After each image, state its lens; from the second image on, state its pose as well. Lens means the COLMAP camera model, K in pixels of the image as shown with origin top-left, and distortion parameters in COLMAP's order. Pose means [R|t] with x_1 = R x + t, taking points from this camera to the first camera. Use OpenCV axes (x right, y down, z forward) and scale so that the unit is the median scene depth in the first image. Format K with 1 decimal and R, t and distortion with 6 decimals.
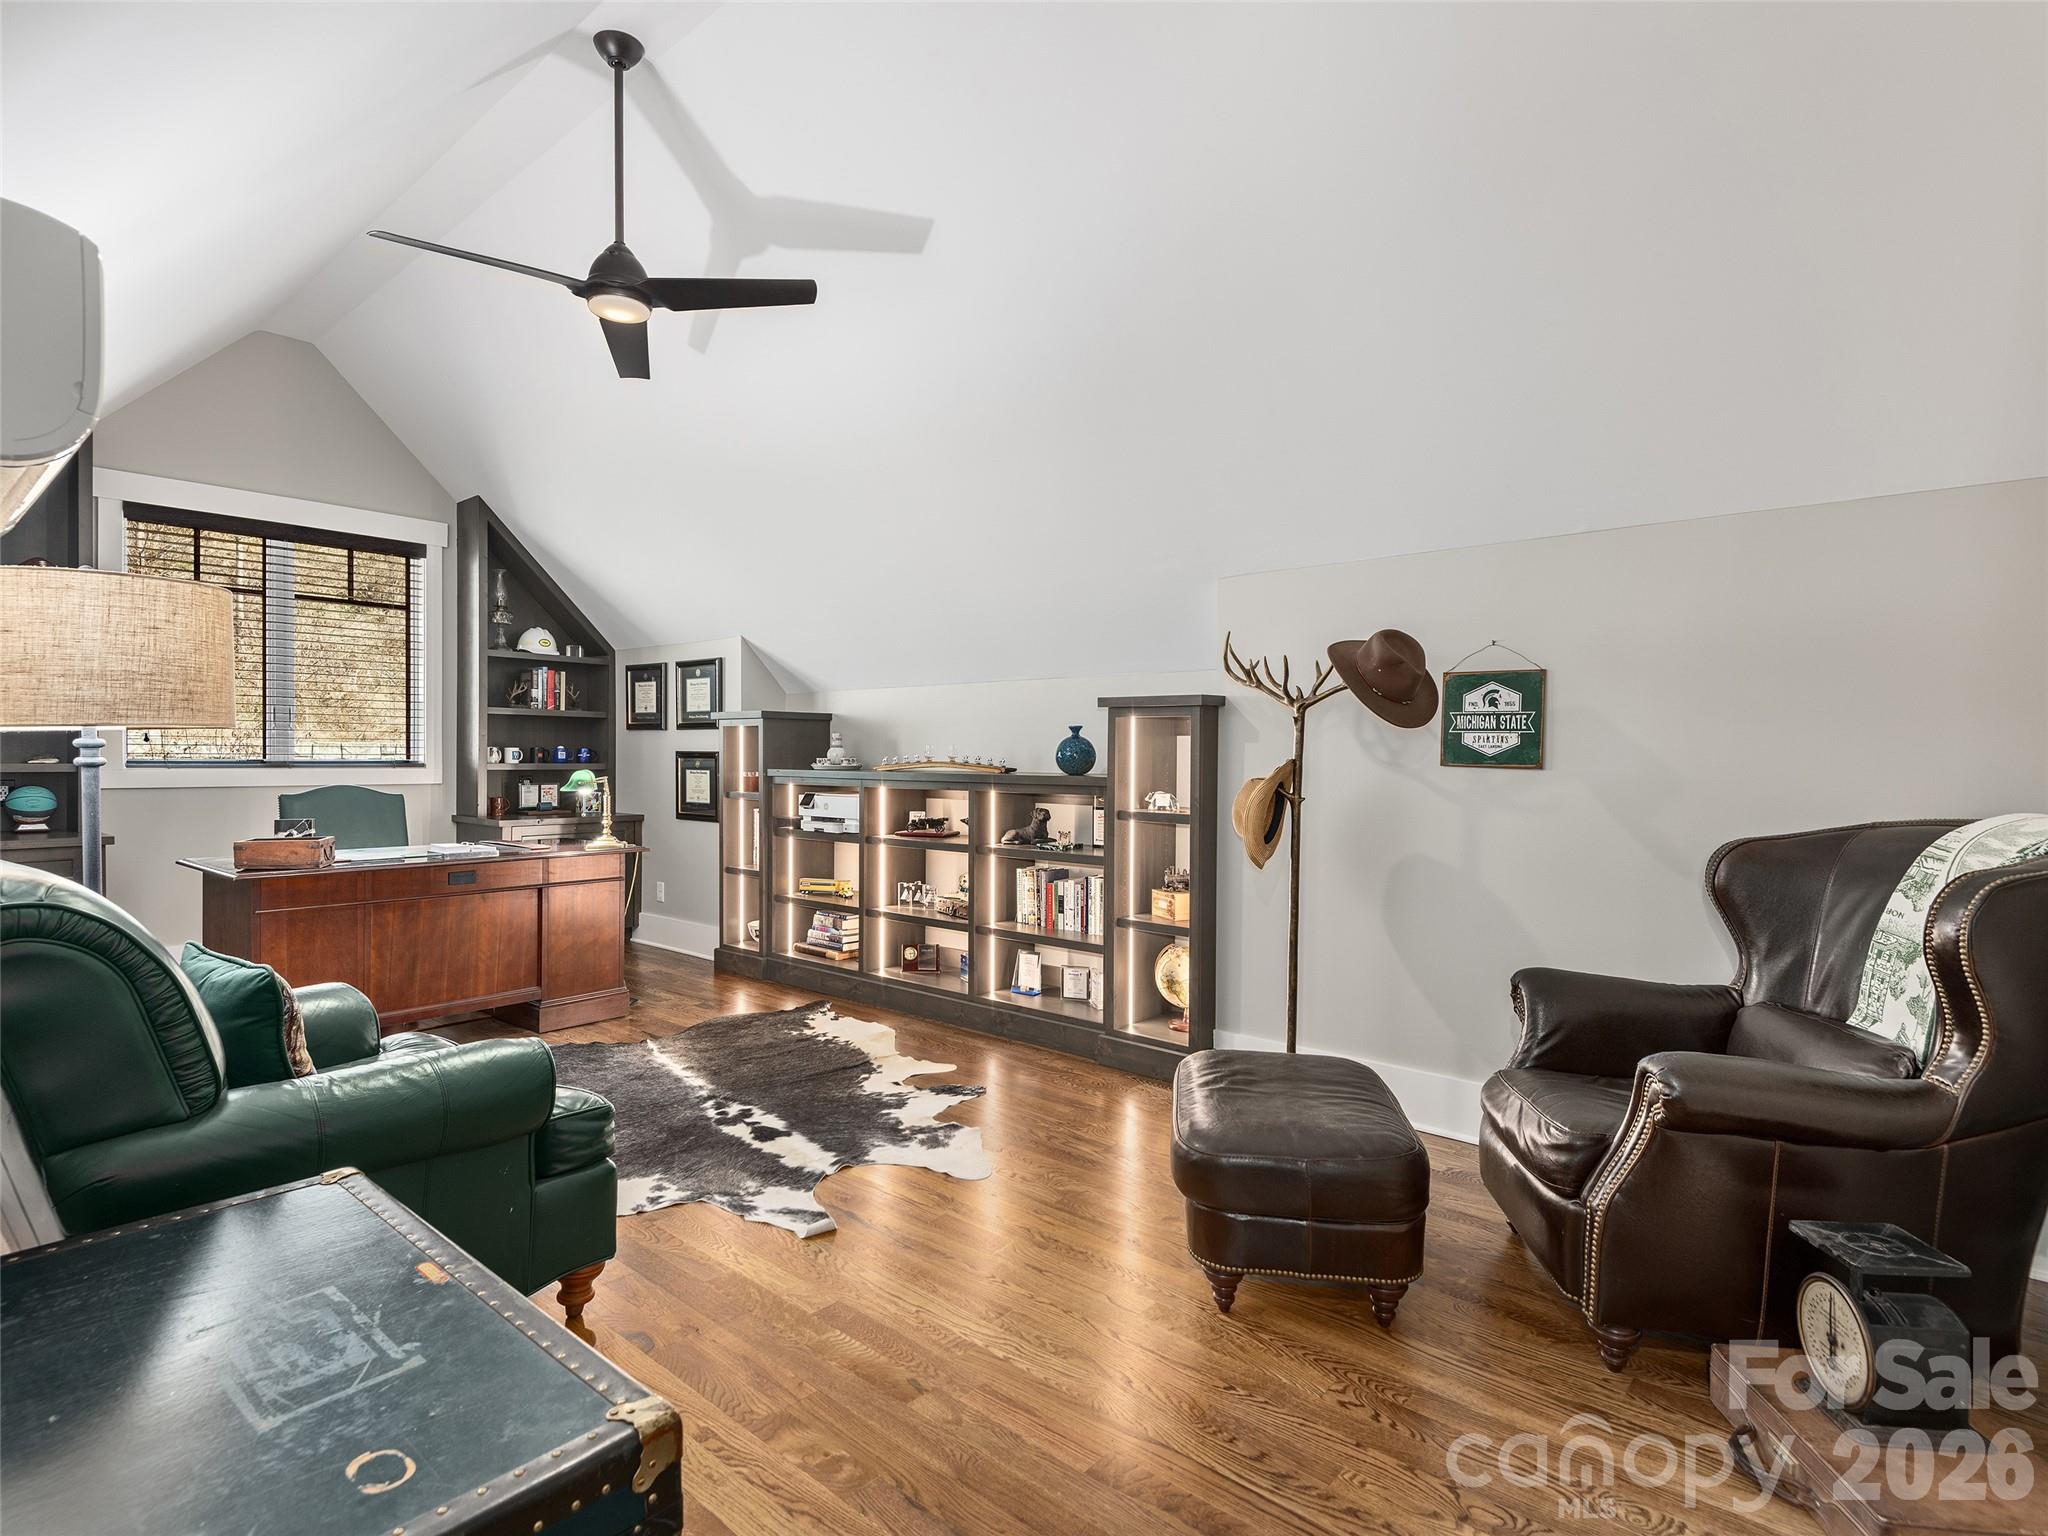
lens RADIAL K [[1044.6, 0, 1039.4], [0, 1044.6, 751.6], [0, 0, 1]] dist [0.001059, -0.000060]
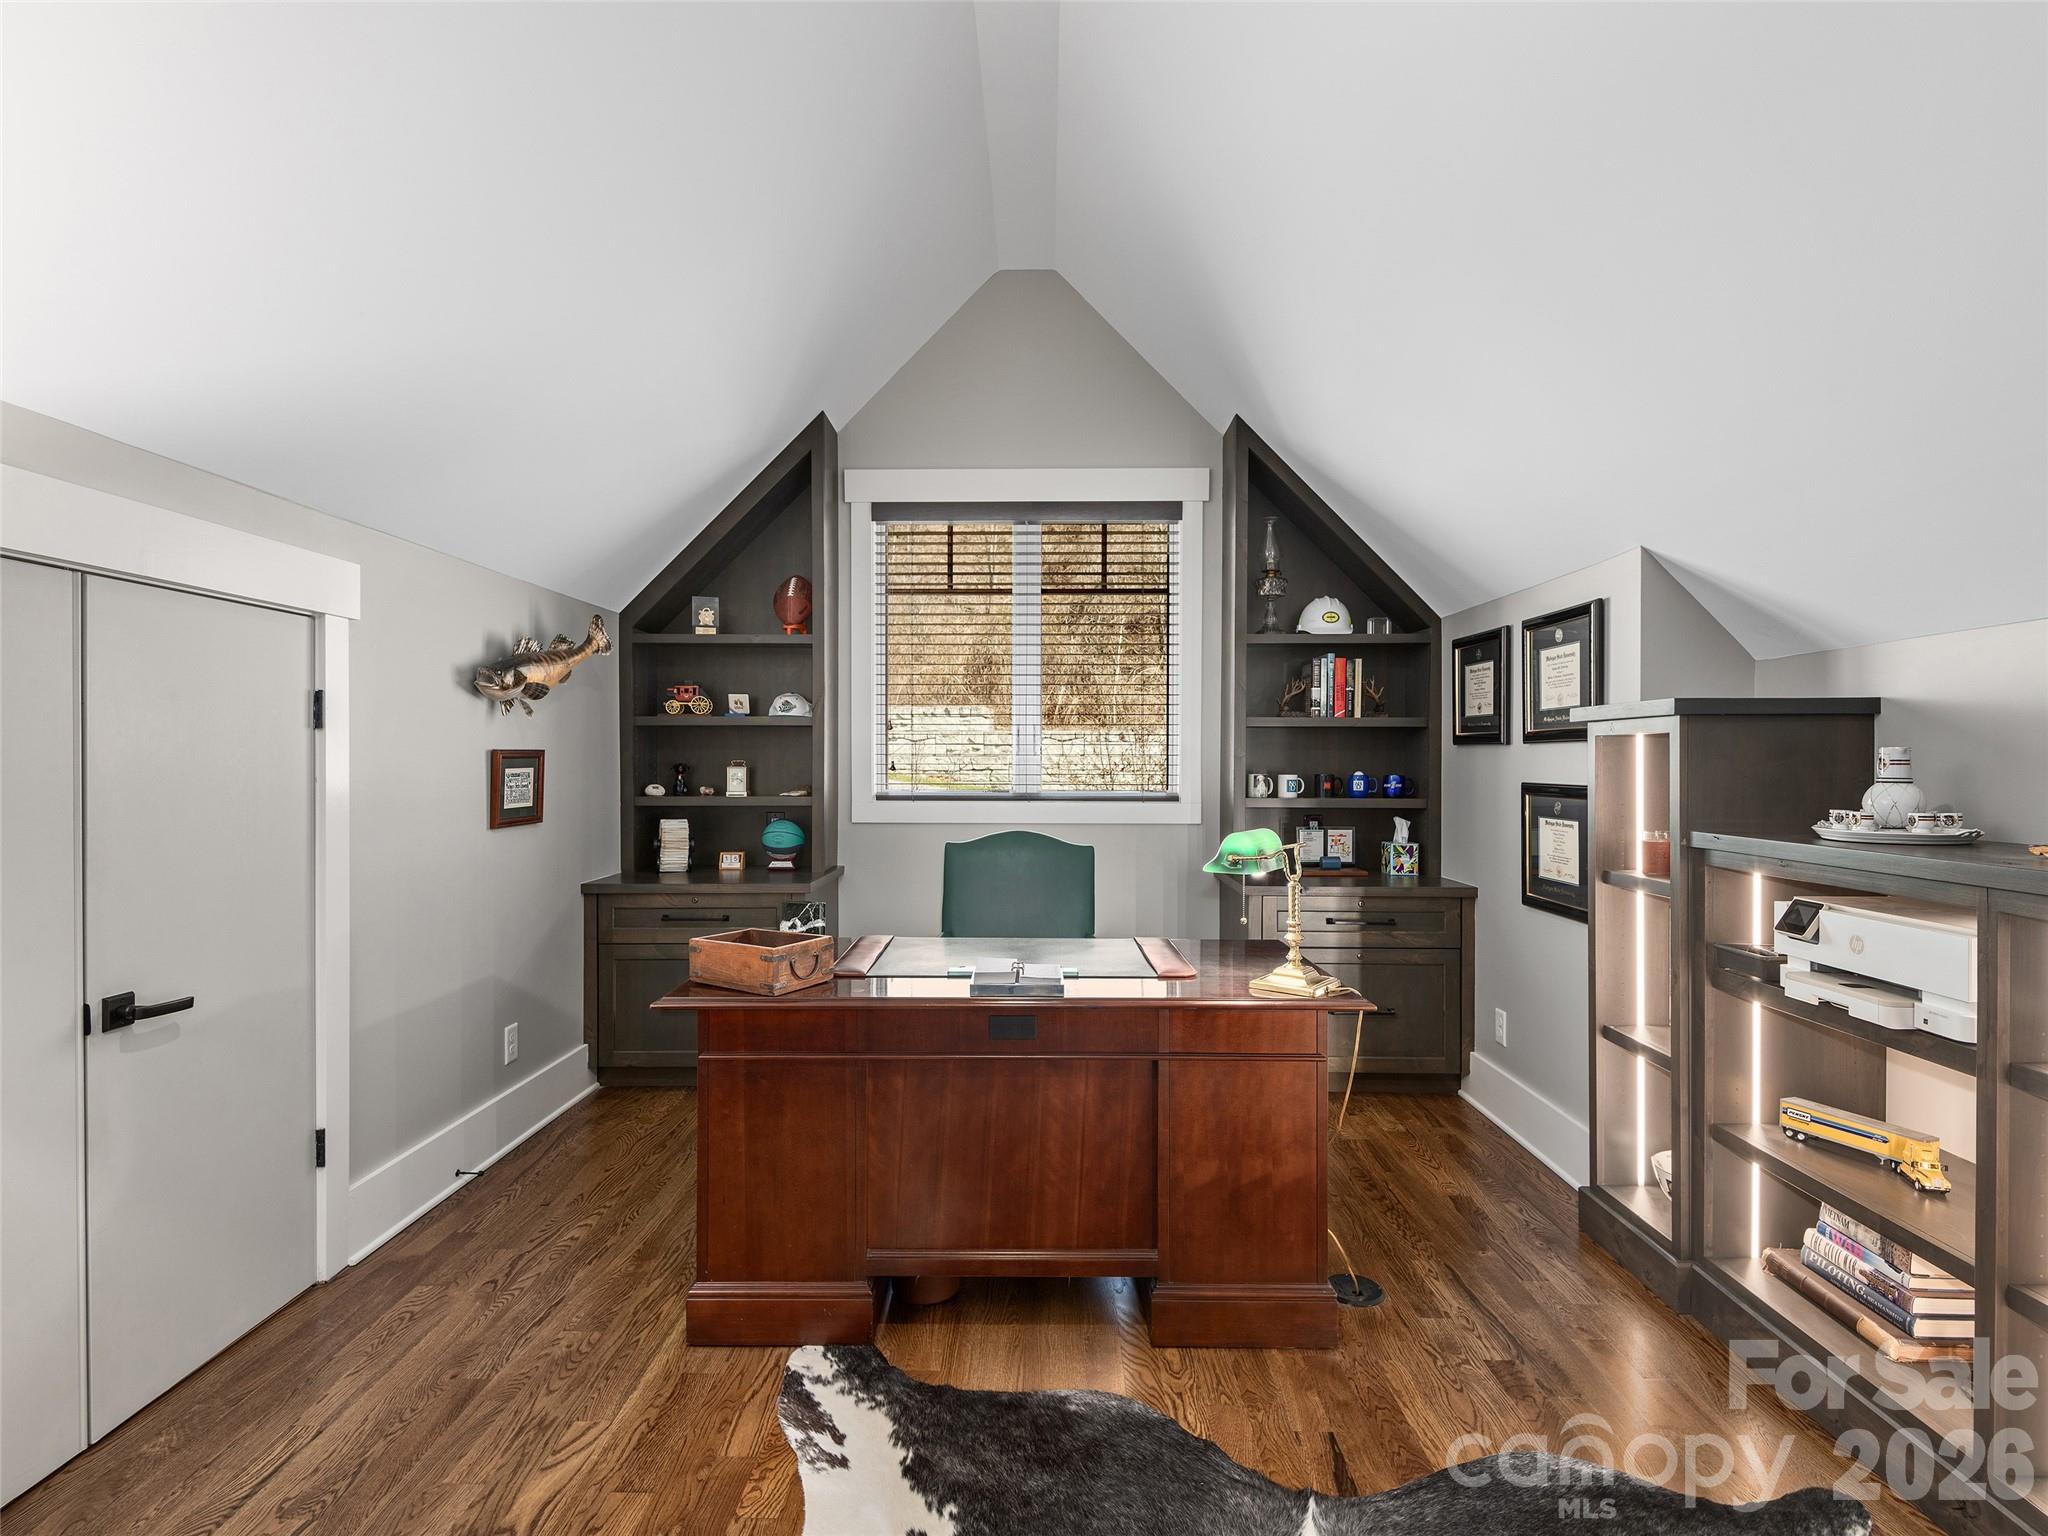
lens RADIAL K [[1029.3, 0, 1036.9], [0, 1029.3, 773.6], [0, 0, 1]] dist [0.043783, -0.031589]
pose [[0.635390, 0.002225, -0.772188, -0.091191], [0.005620, 0.999956, 0.007506, -0.011321], [0.772171, -0.009109, 0.635350, 0.477918]]
